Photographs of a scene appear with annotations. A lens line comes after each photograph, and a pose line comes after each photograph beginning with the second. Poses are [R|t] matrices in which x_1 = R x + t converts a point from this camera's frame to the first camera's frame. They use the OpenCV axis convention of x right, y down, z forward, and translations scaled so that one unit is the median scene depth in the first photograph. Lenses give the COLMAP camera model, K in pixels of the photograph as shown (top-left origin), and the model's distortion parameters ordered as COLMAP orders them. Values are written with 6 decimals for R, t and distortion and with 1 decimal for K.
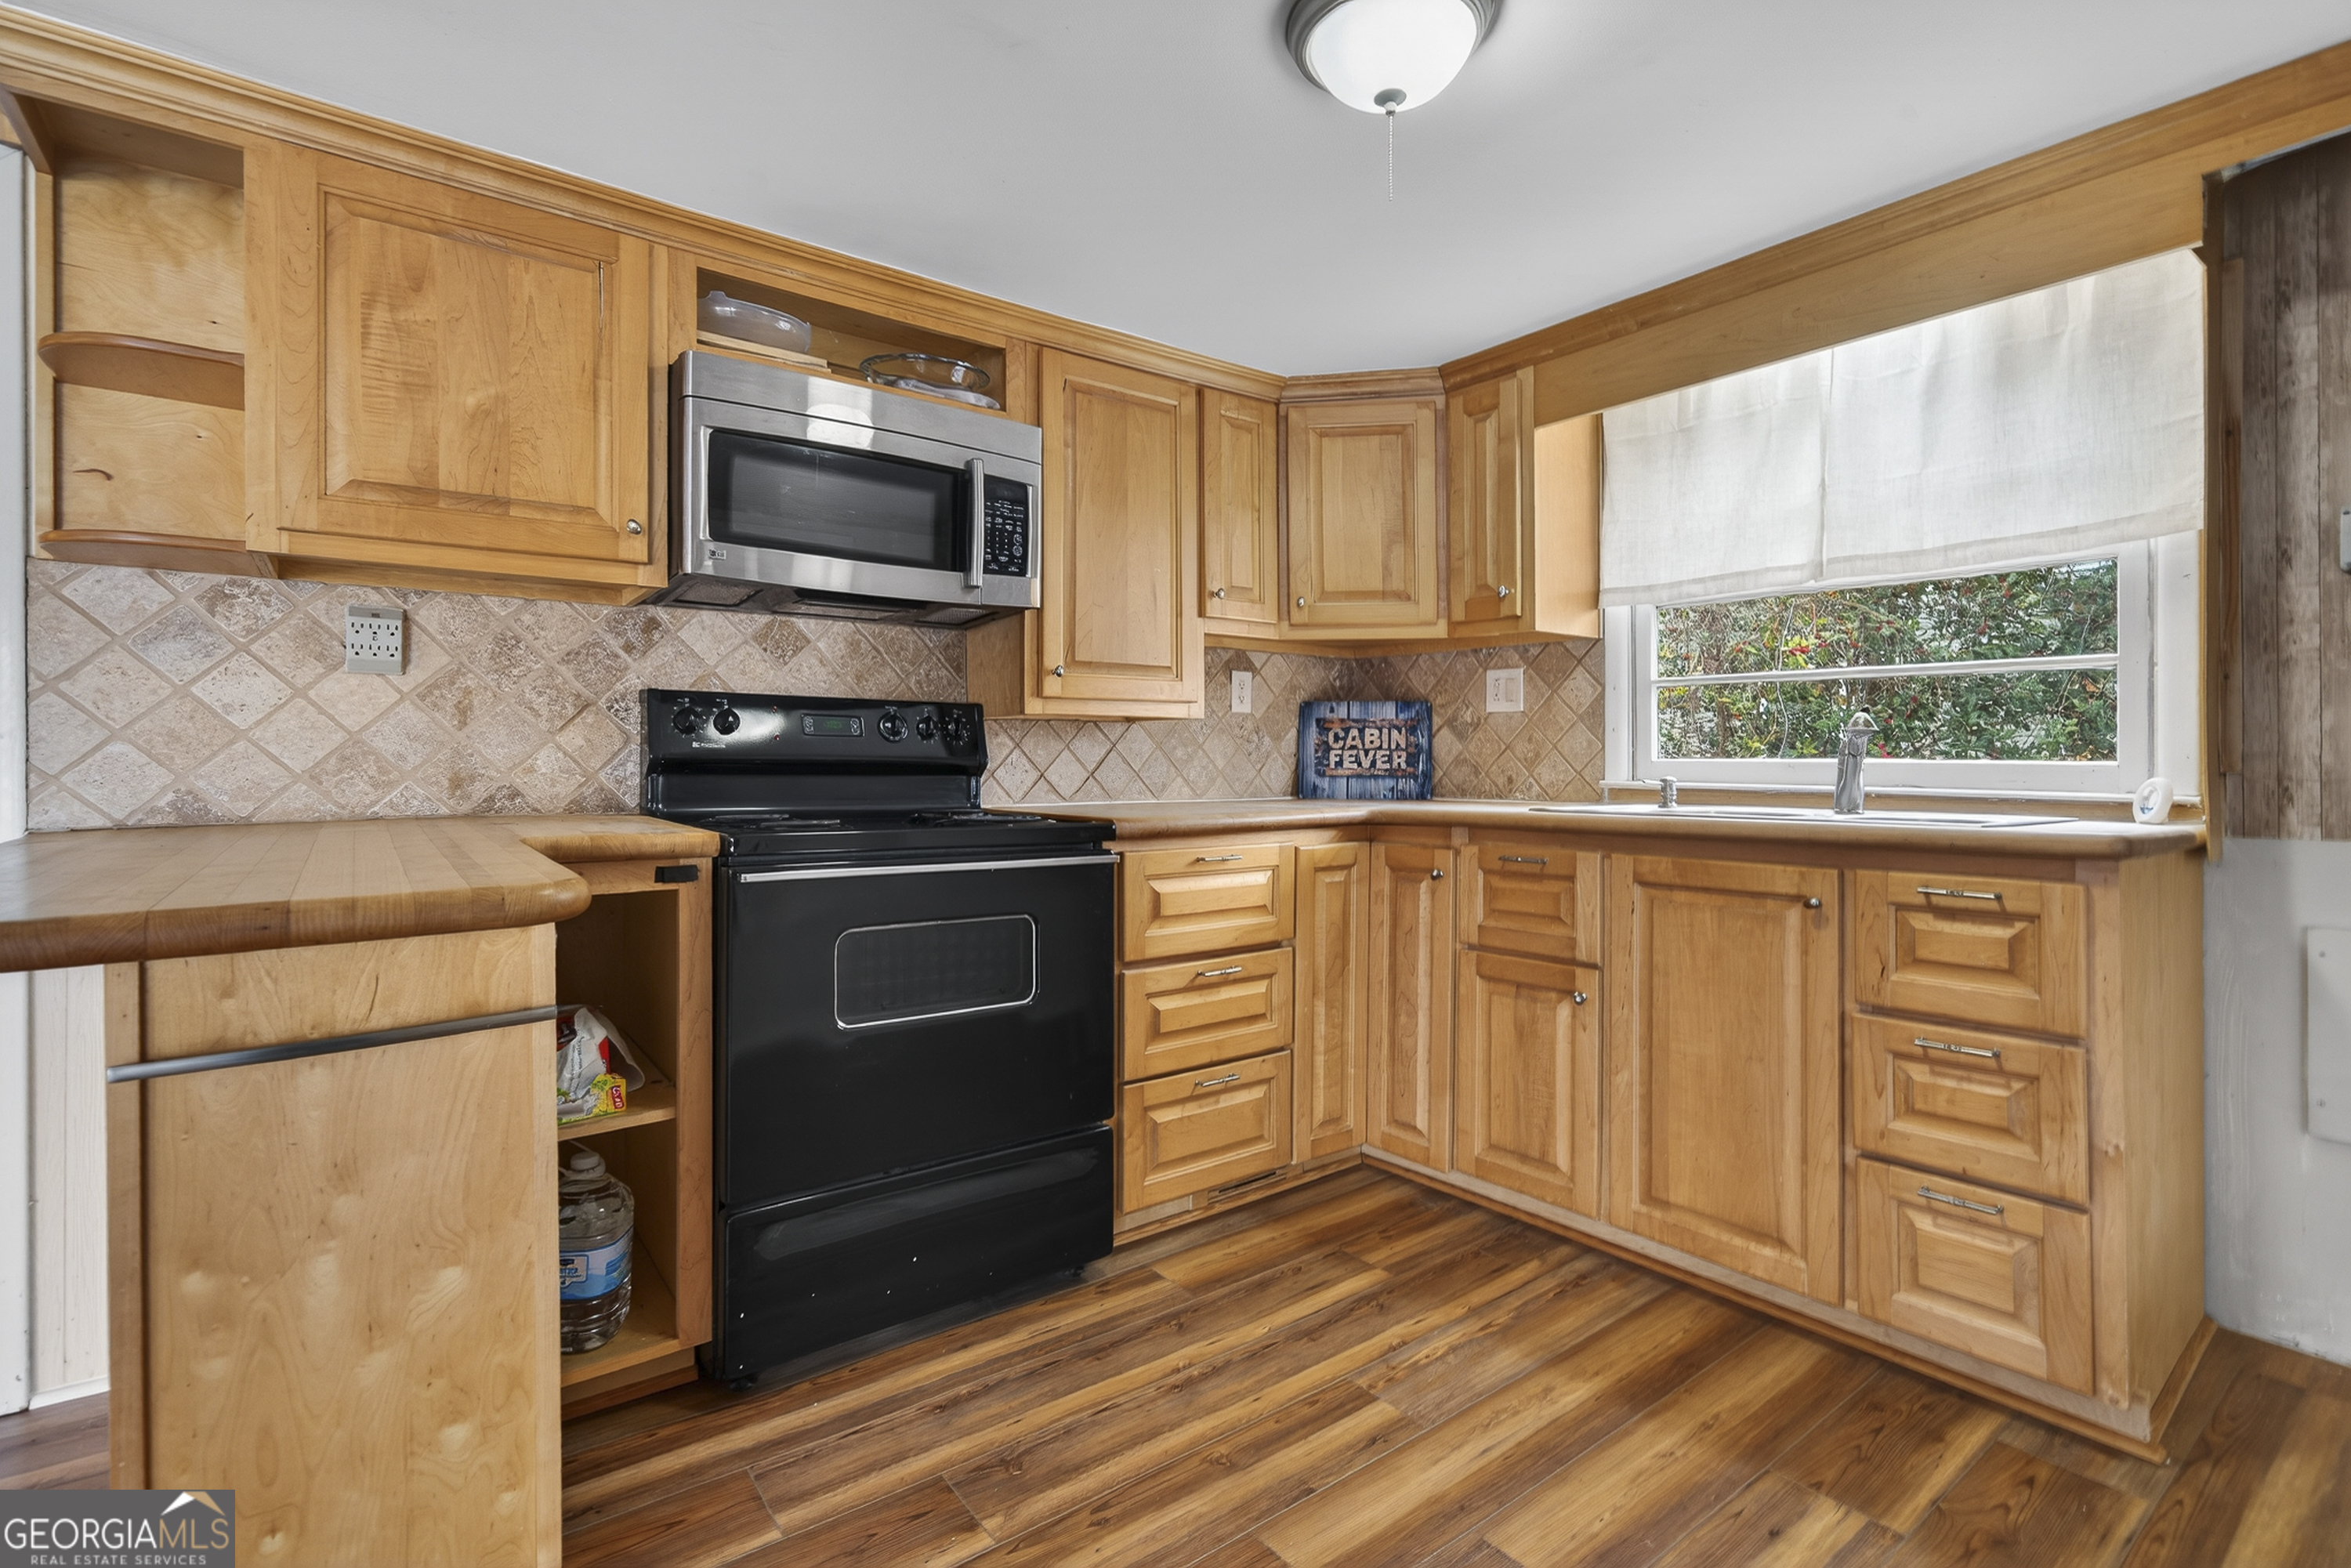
lens RADIAL K [[1043.0, 0, 1170.2], [0, 1043.0, 765.3], [0, 0, 1]] dist [0.001547, 0.001325]
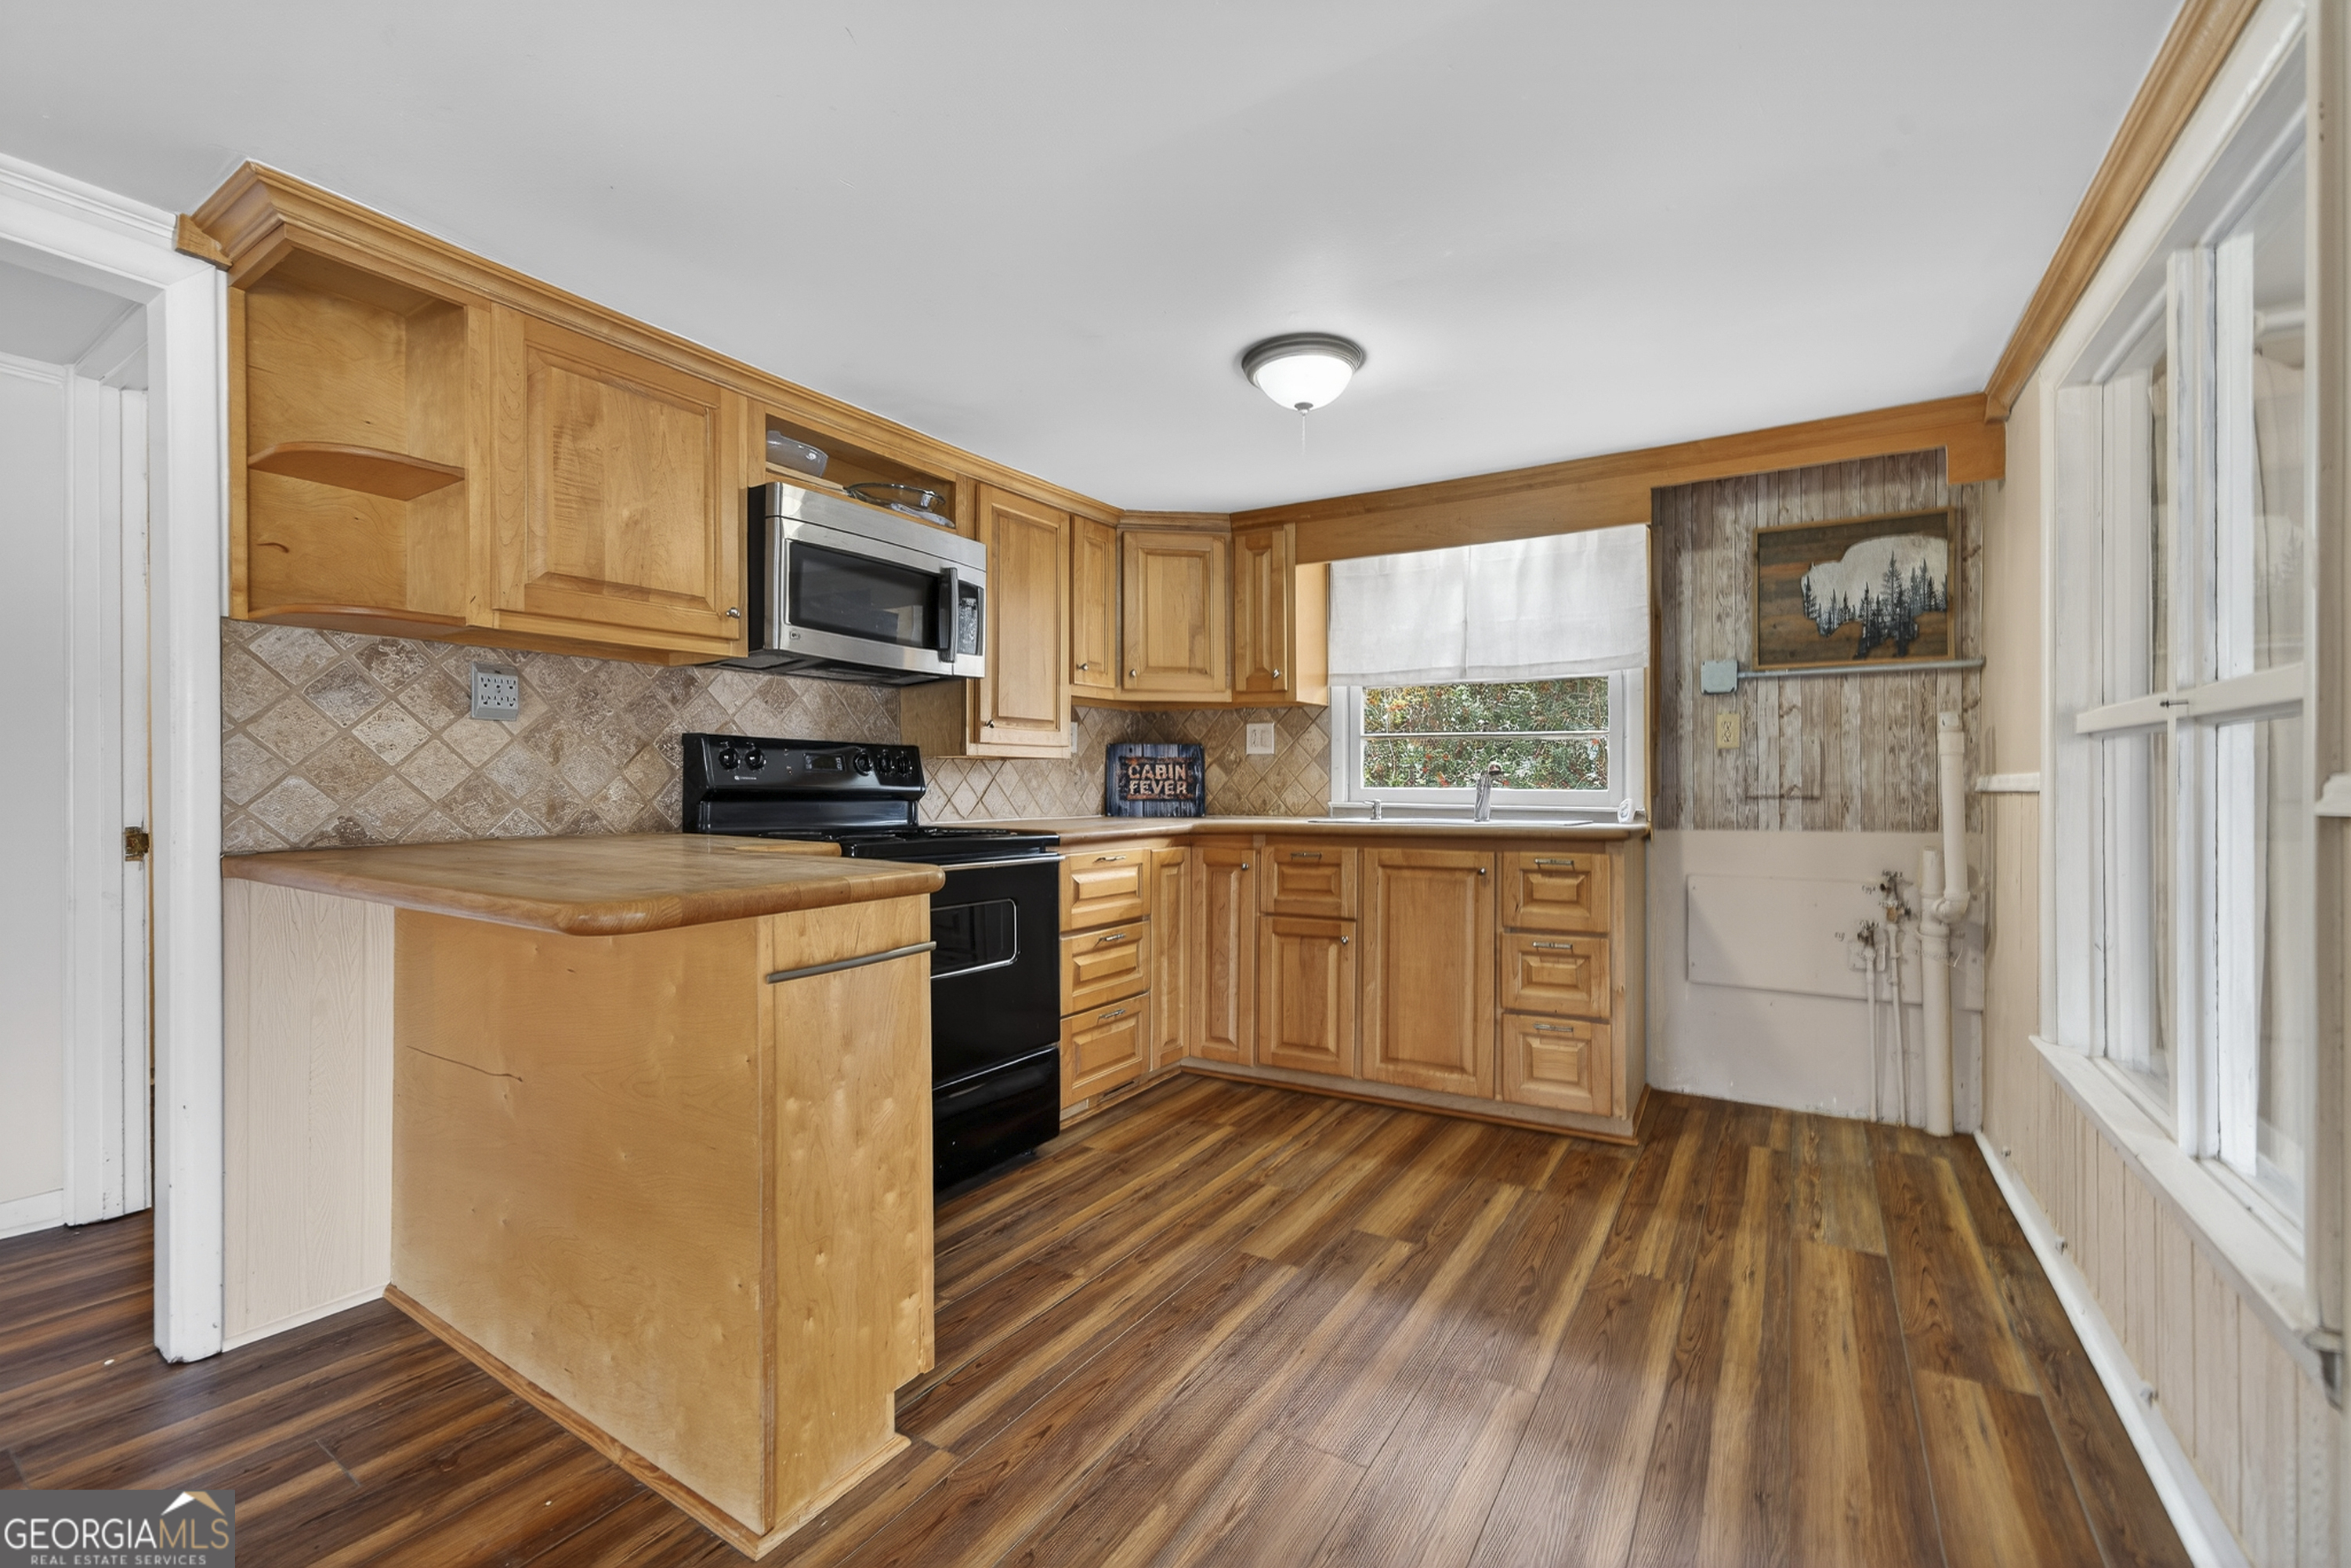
lens RADIAL K [[975.9, 0, 1152.9], [0, 975.9, 788.9], [0, 0, 1]] dist [-0.016637, 0.001690]
pose [[0.937675, -0.001087, 0.347513, -0.412933], [0.000647, 0.999999, 0.001384, -0.007890], [-0.347514, -0.001073, 0.937674, -0.300621]]
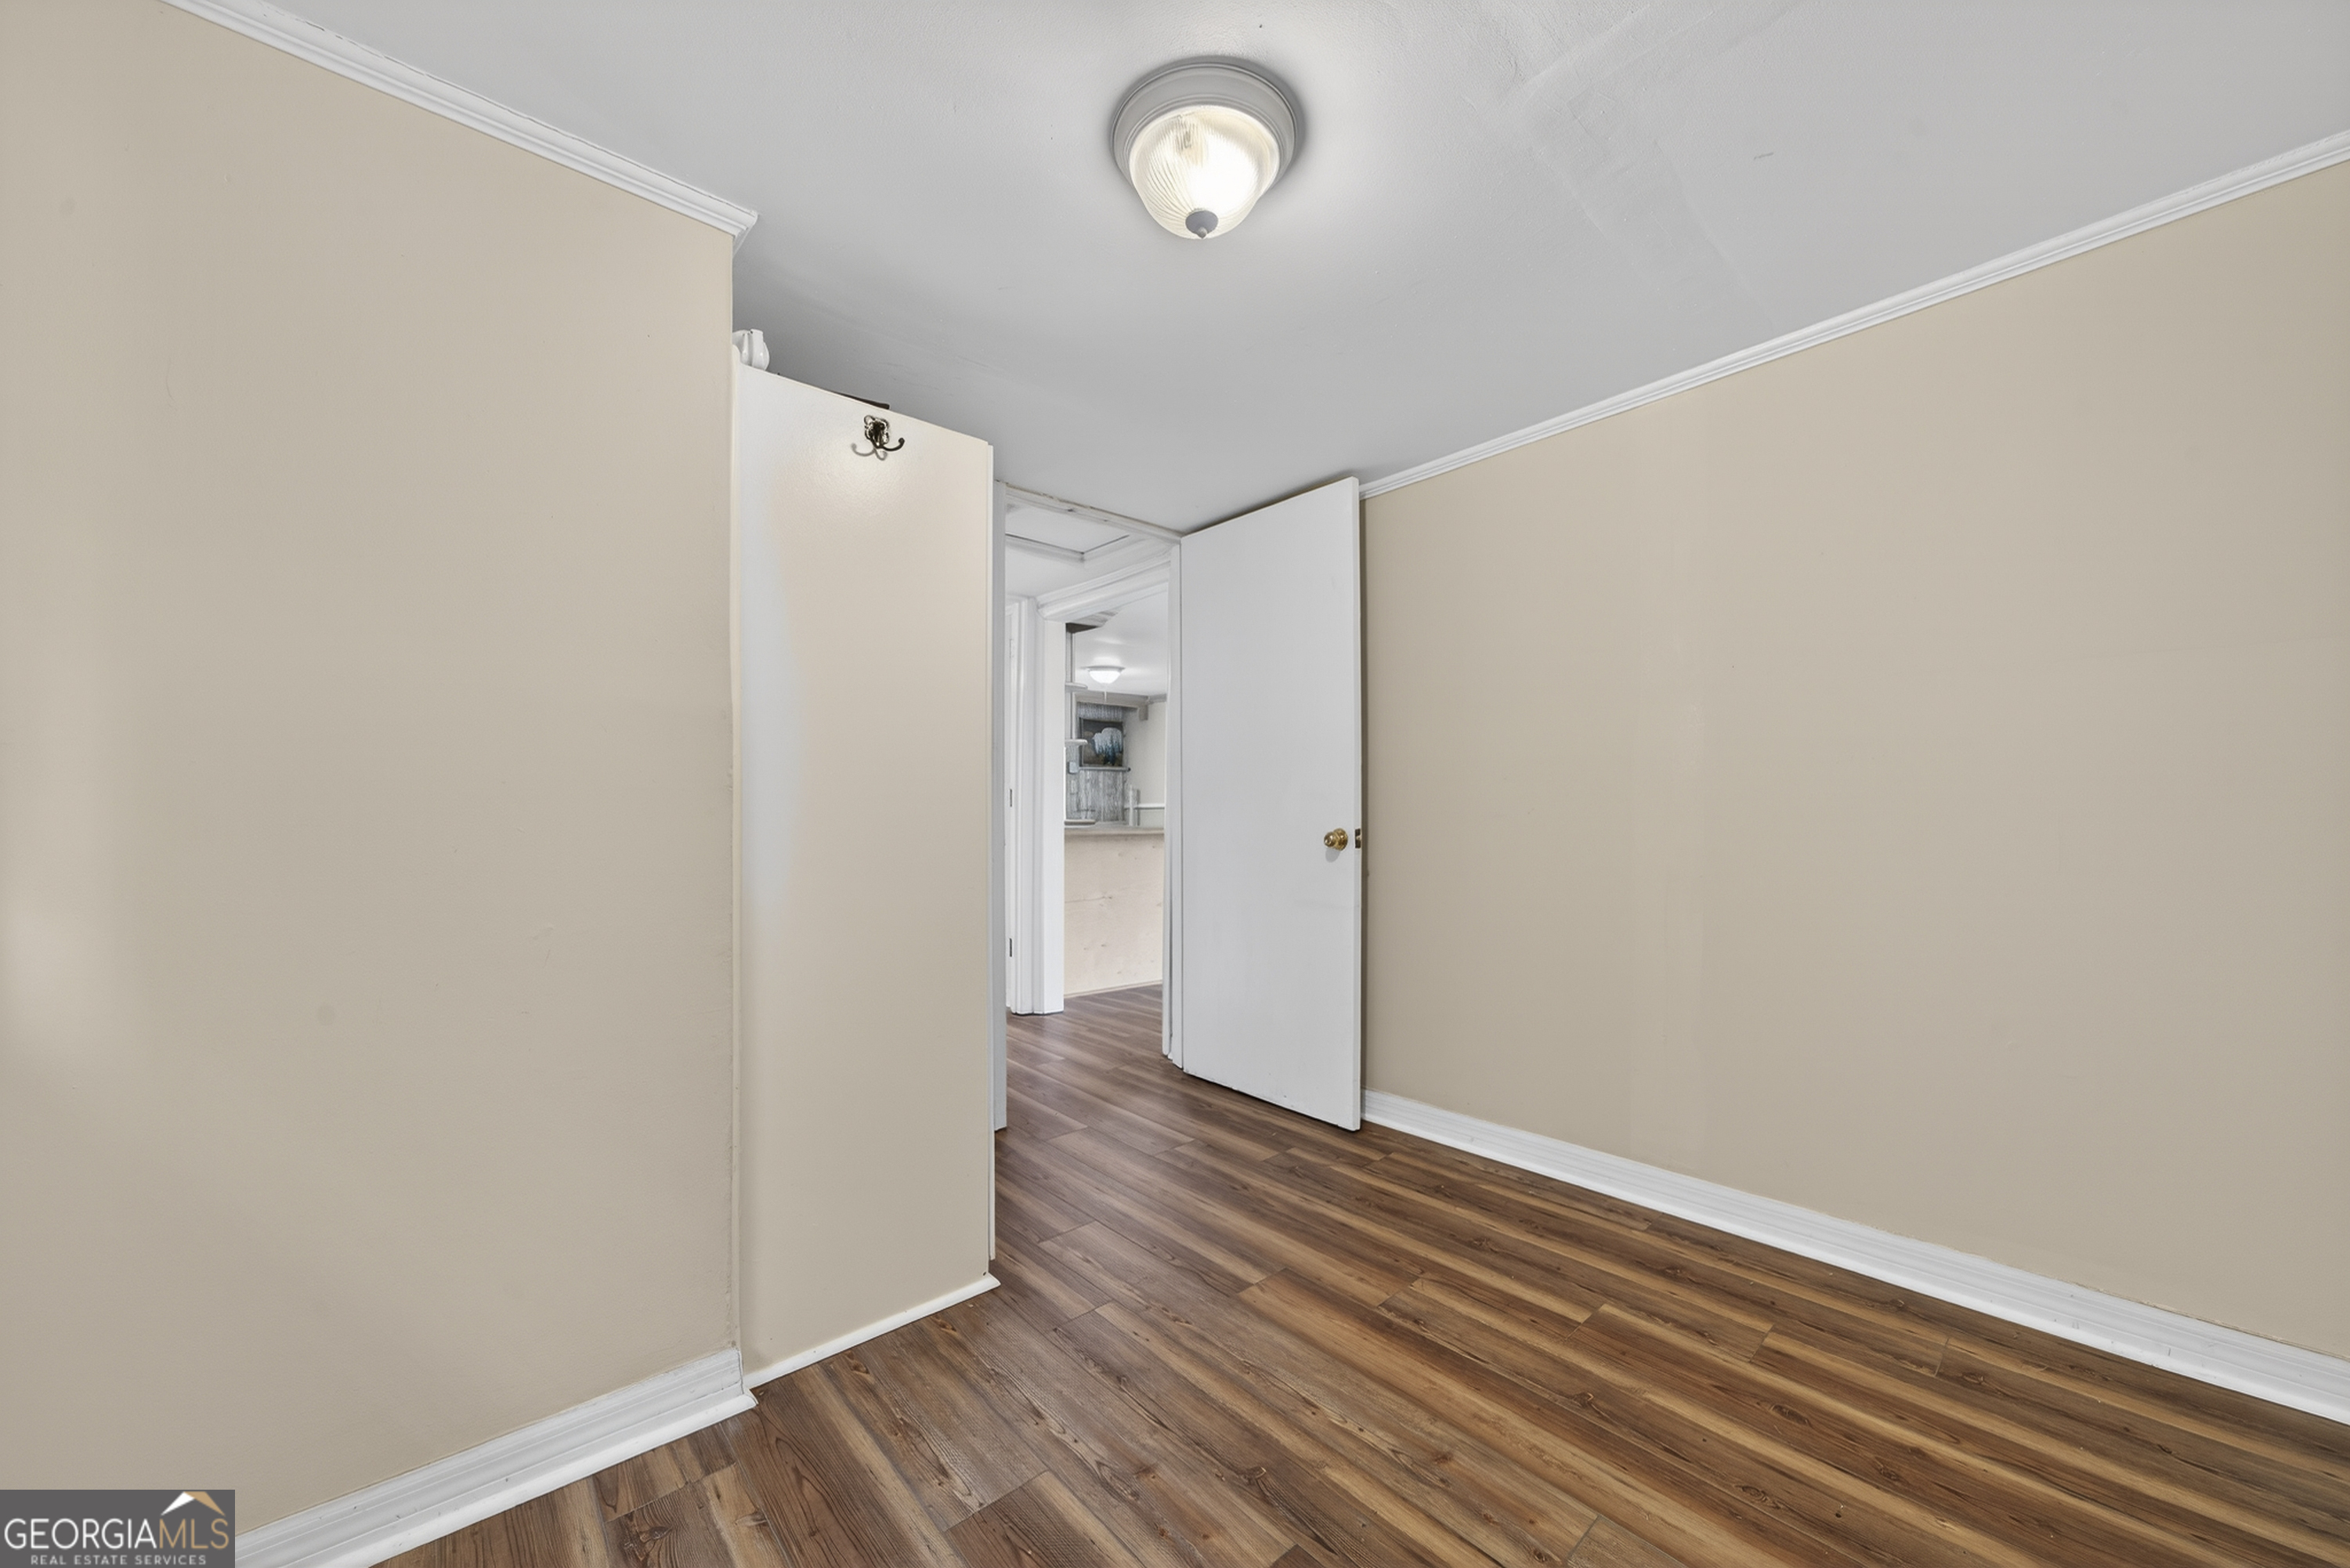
lens RADIAL K [[893.5, 0, 1174.8], [0, 893.5, 788.8], [0, 0, 1]] dist [-0.008163, 0.003876]
pose [[-0.075386, 0.022632, 0.996898, -2.890817], [0.000614, 0.999743, -0.022651, 0.001219], [-0.997154, -0.001095, -0.075380, 0.617472]]
